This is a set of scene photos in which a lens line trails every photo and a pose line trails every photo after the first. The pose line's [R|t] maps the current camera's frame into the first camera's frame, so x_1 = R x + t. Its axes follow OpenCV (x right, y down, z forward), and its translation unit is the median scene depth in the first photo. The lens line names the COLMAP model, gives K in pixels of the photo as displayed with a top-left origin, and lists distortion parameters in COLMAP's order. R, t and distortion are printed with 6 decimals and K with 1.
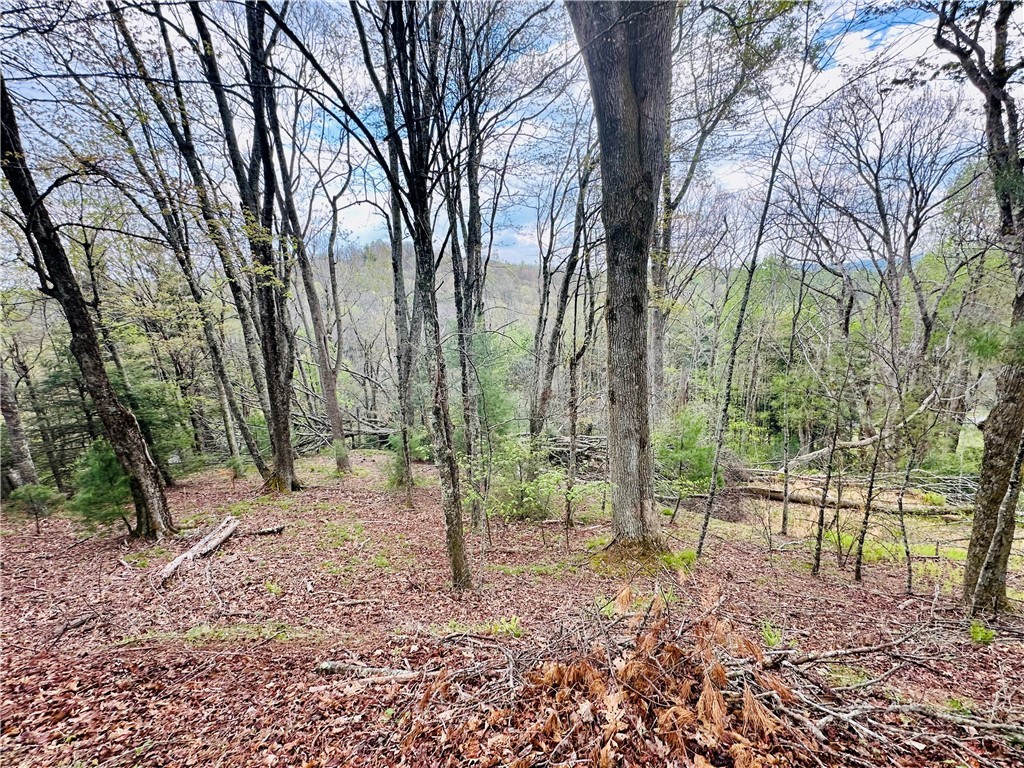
lens RADIAL K [[455.0, 0, 513.3], [0, 455.0, 386.2], [0, 0, 1]] dist [-0.001761, 0.000917]
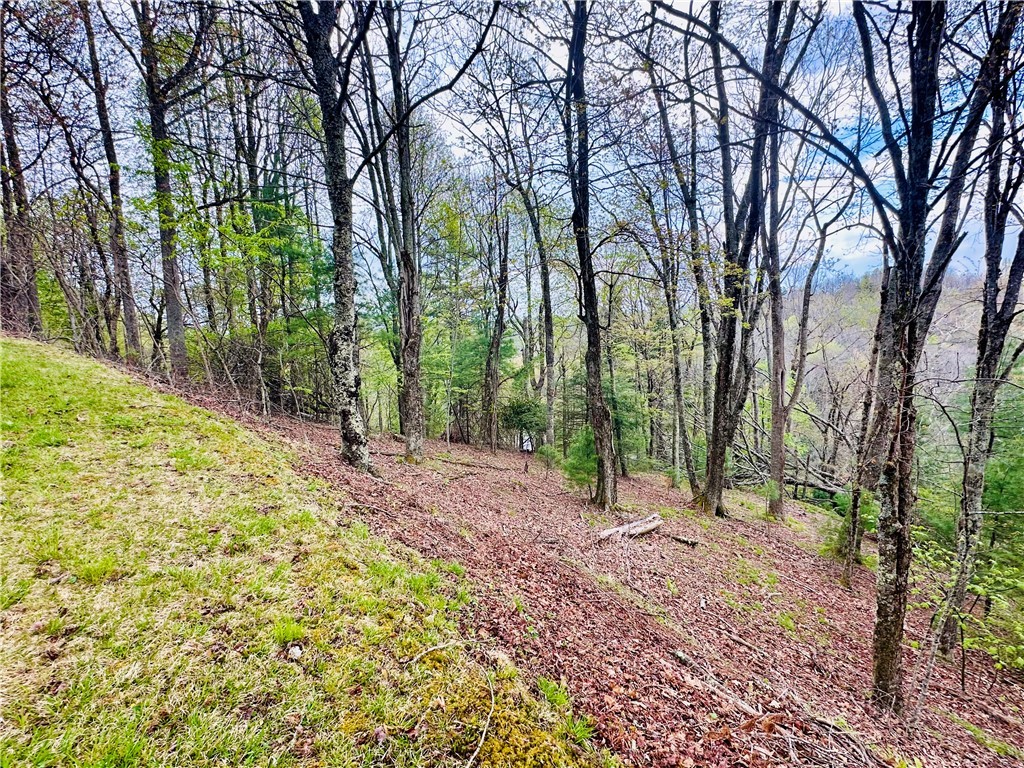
lens RADIAL K [[455.0, 0, 512.9], [0, 455.0, 385.1], [0, 0, 1]] dist [-0.001761, 0.000917]
pose [[0.583130, 0.135964, -0.800920, 0.029982], [-0.194069, 0.980665, 0.025180, 0.006636], [0.788858, 0.140751, 0.598241, -0.013484]]
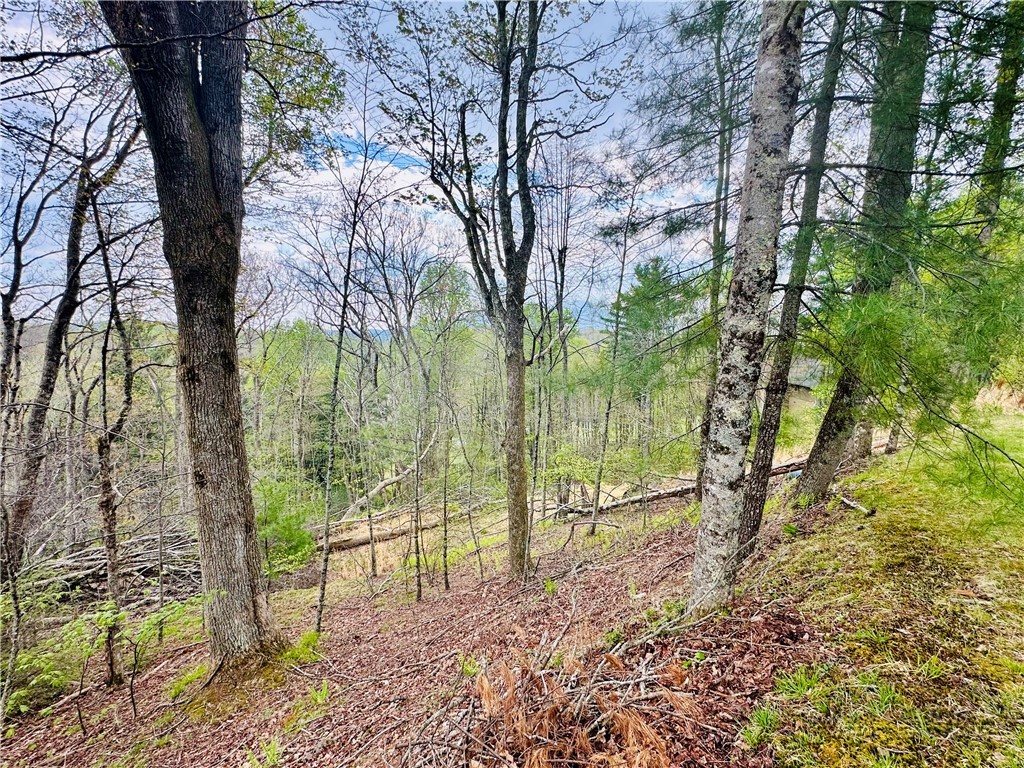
lens RADIAL K [[455.0, 0, 511.3], [0, 455.0, 384.8], [0, 0, 1]] dist [-0.001761, 0.000917]
pose [[0.579627, -0.042586, 0.813768, -0.059846], [0.152276, 0.986703, -0.056827, -0.006180], [-0.800527, 0.156856, 0.578405, 0.057721]]
